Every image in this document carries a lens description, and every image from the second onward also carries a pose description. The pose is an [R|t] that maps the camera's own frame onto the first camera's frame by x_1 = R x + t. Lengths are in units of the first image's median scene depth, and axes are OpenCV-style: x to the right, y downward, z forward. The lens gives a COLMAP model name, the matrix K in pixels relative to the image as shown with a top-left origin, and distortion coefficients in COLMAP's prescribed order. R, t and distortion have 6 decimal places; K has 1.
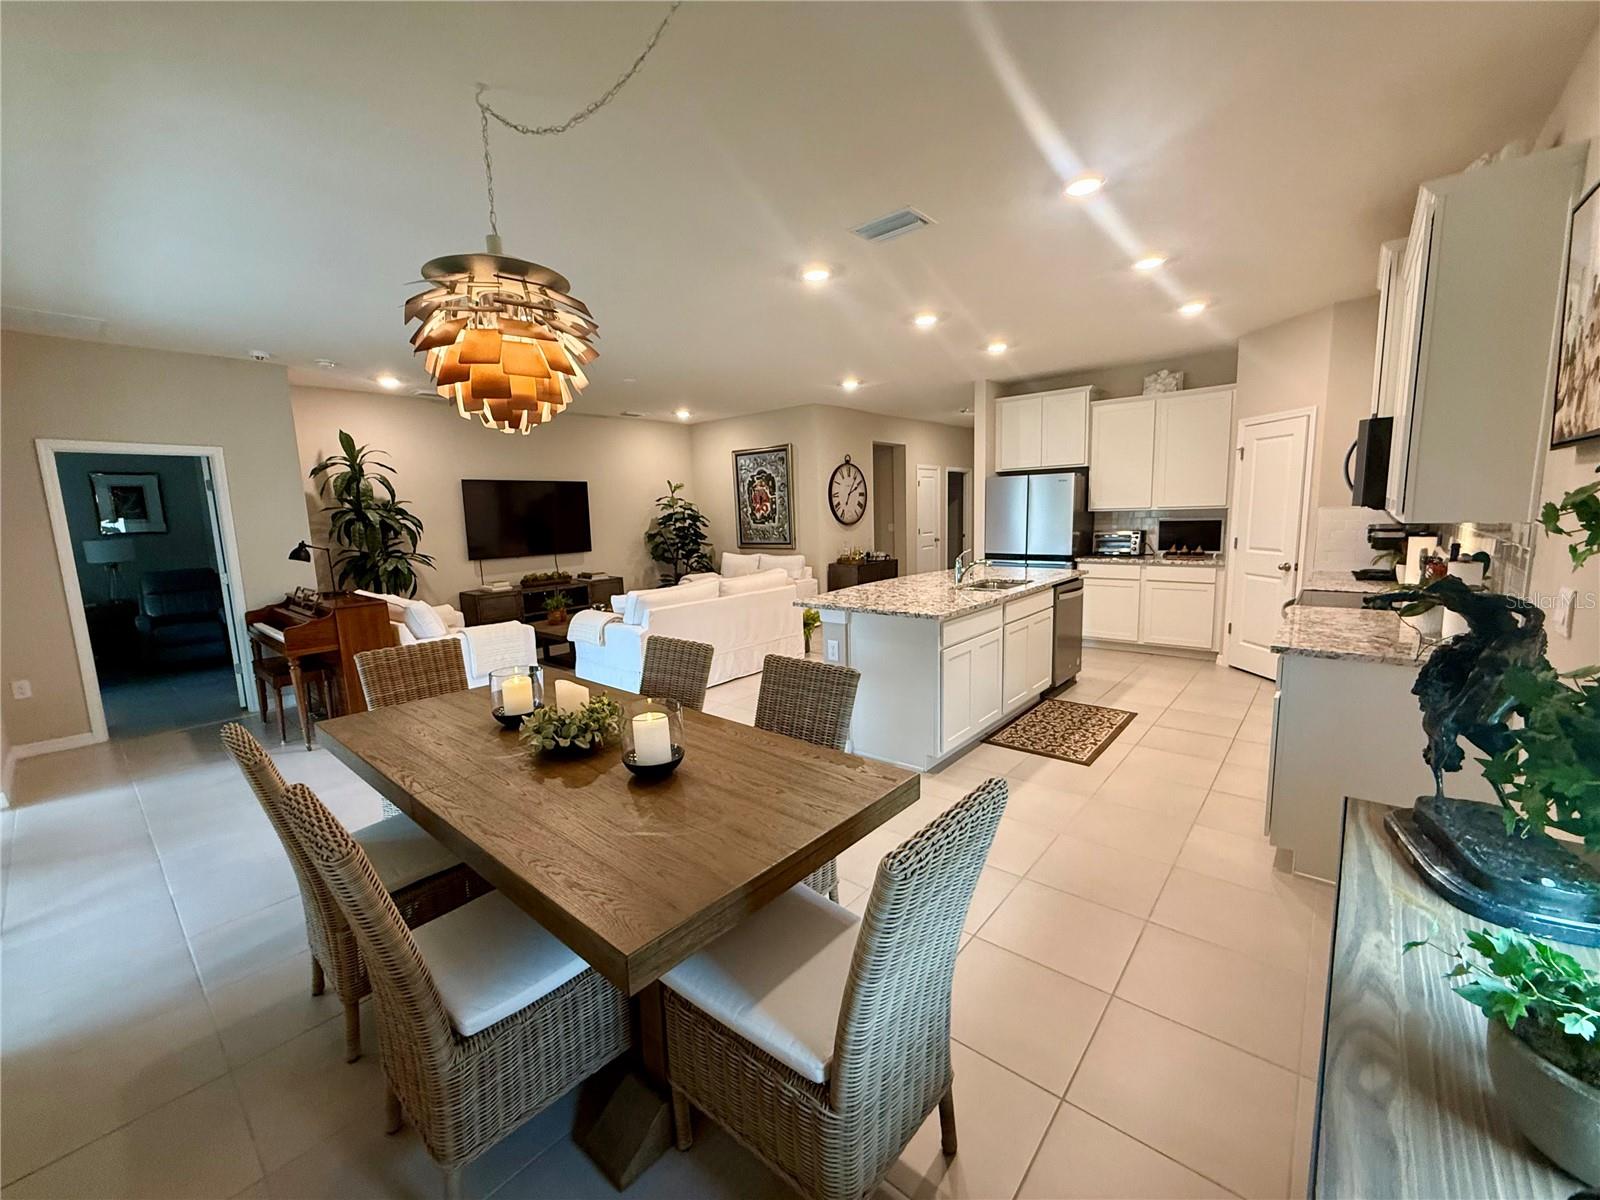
lens RADIAL K [[639.5, 0, 796.2], [0, 639.5, 603.3], [0, 0, 1]] dist [-0.000630, -0.000092]
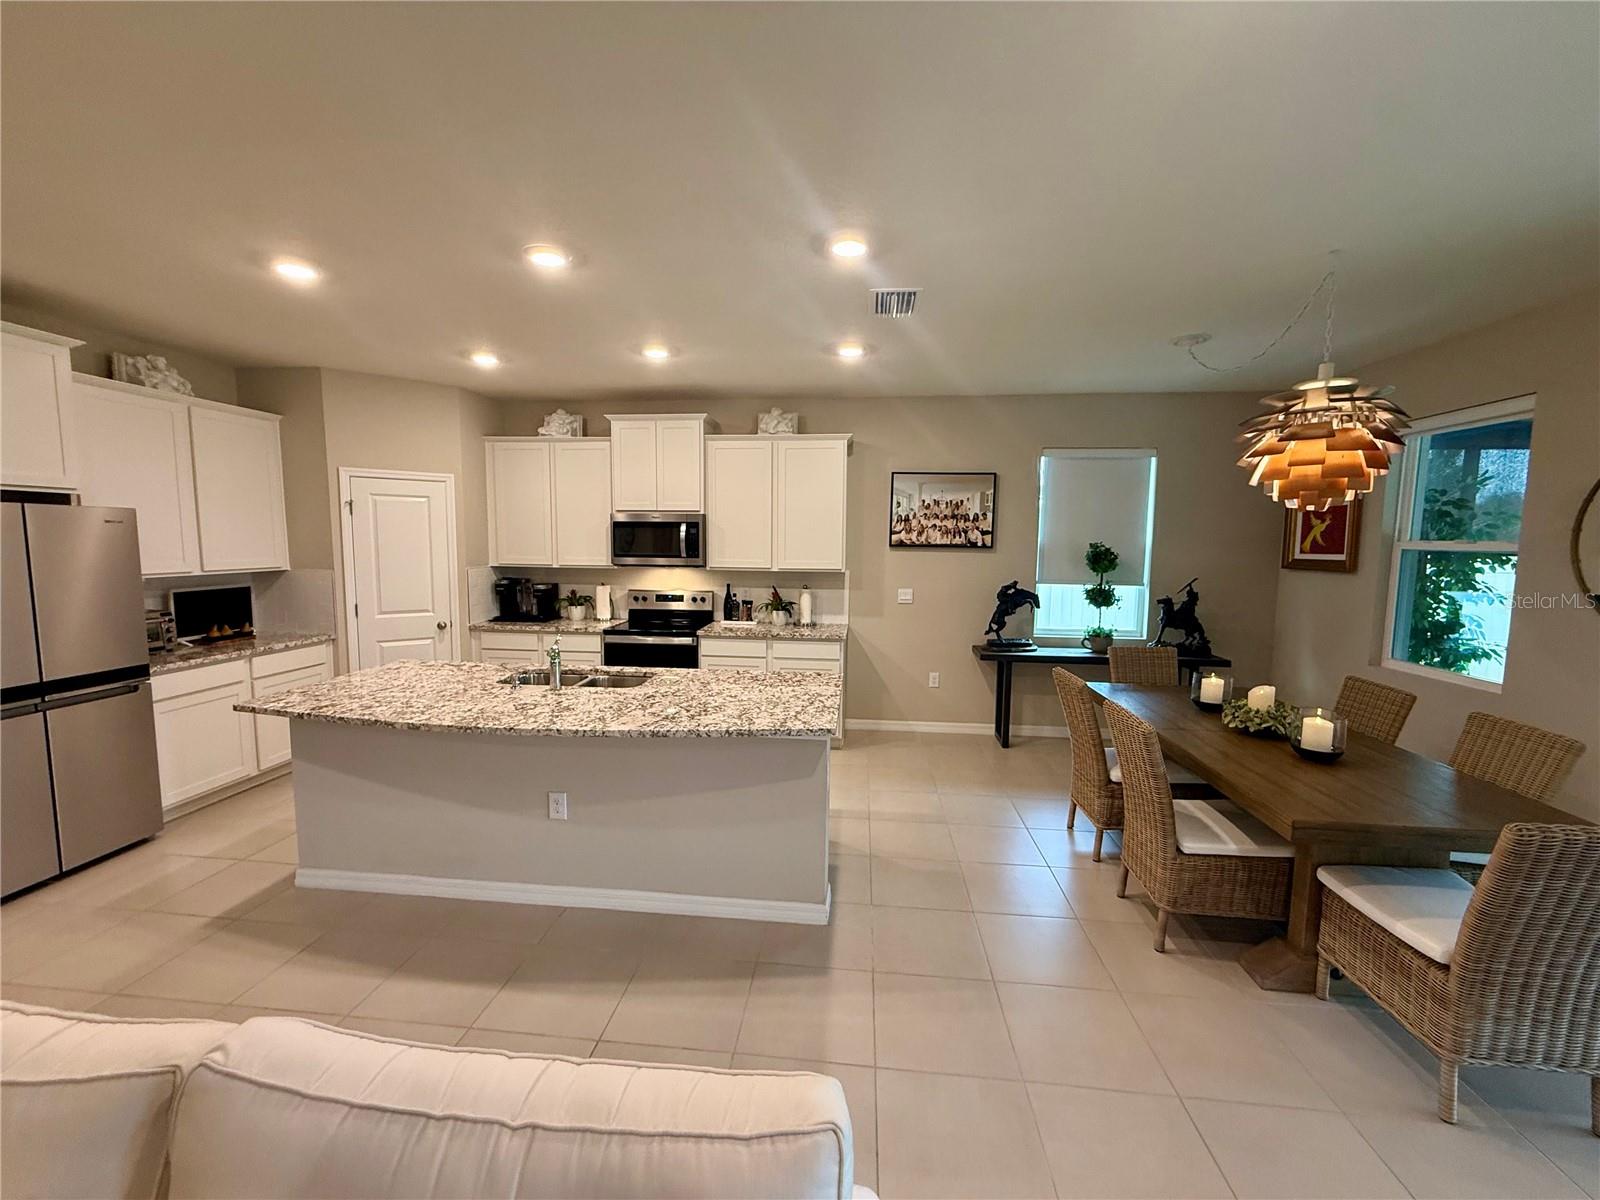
lens RADIAL K [[639.5, 0, 797.5], [0, 639.5, 600.9], [0, 0, 1]] dist [-0.000630, -0.000092]
pose [[-0.572215, -0.052073, 0.818449, -0.252863], [0.128528, 0.979956, 0.152209, -0.113845], [-0.809970, 0.192290, -0.554052, 0.706913]]
